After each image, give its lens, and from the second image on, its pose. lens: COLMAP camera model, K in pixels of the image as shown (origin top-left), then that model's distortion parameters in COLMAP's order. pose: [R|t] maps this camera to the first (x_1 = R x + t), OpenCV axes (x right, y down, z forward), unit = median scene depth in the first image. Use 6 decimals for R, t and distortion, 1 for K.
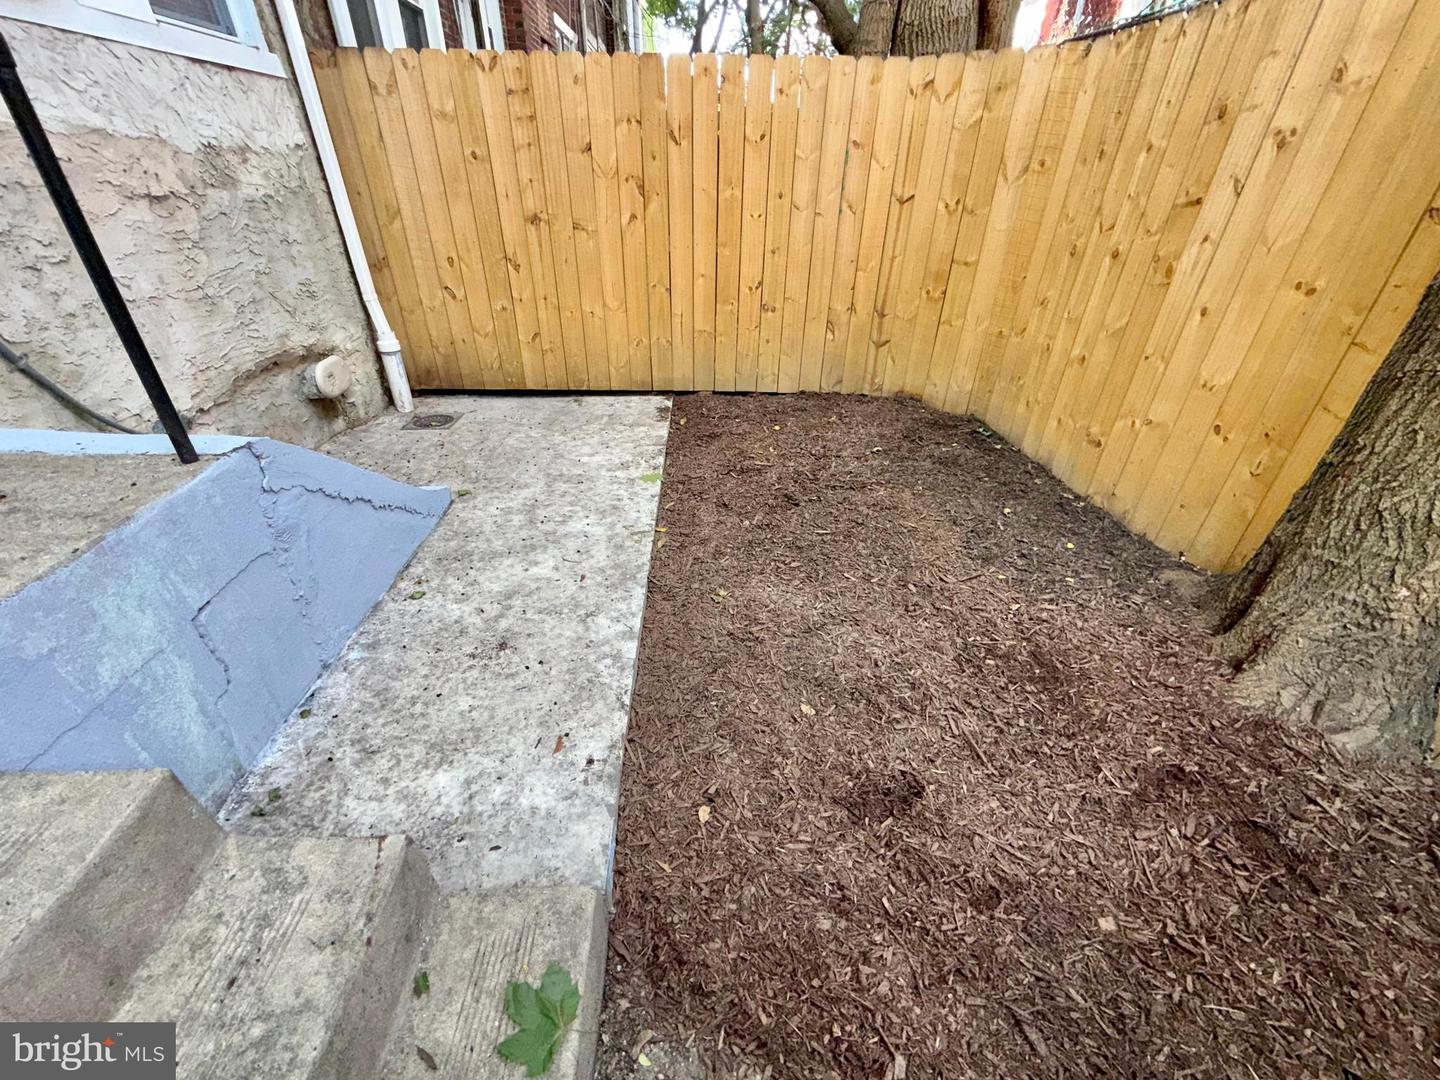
lens RADIAL K [[575.3, 0, 714.8], [0, 575.3, 539.8], [0, 0, 1]] dist [-0.000268, -0.000110]
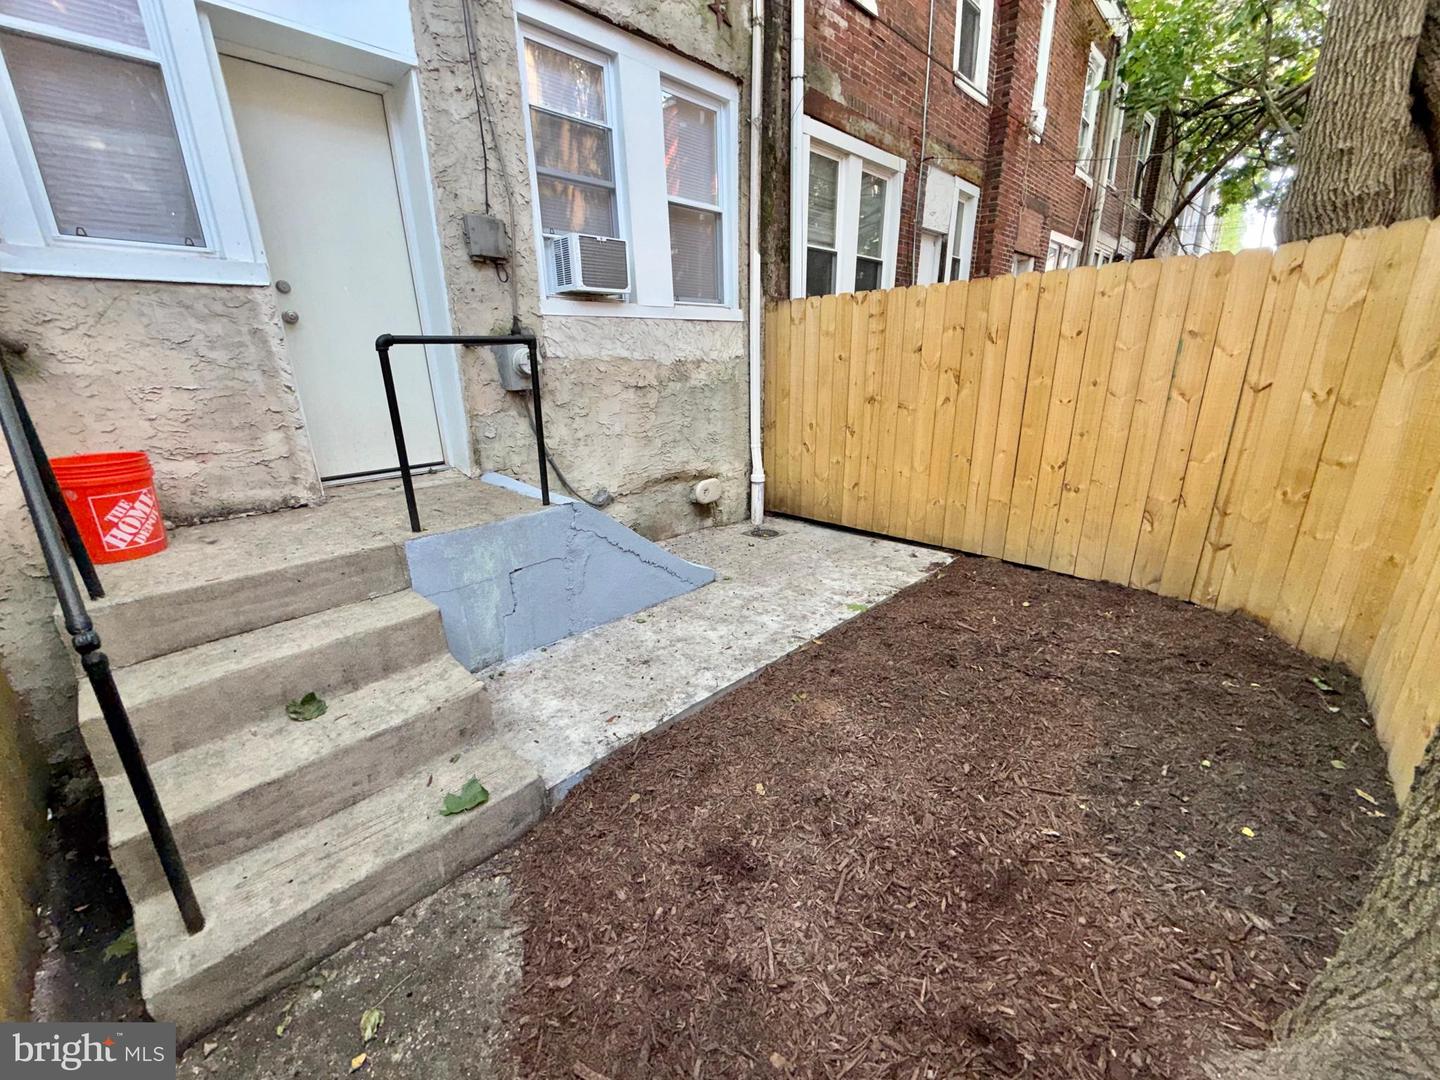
lens RADIAL K [[575.3, 0, 714.8], [0, 575.3, 539.8], [0, 0, 1]] dist [-0.000268, -0.000110]
pose [[0.692666, 0.189308, -0.695971, 0.412234], [-0.361424, 0.926150, -0.107790, -0.006497], [0.624168, 0.326204, 0.709933, -0.023479]]
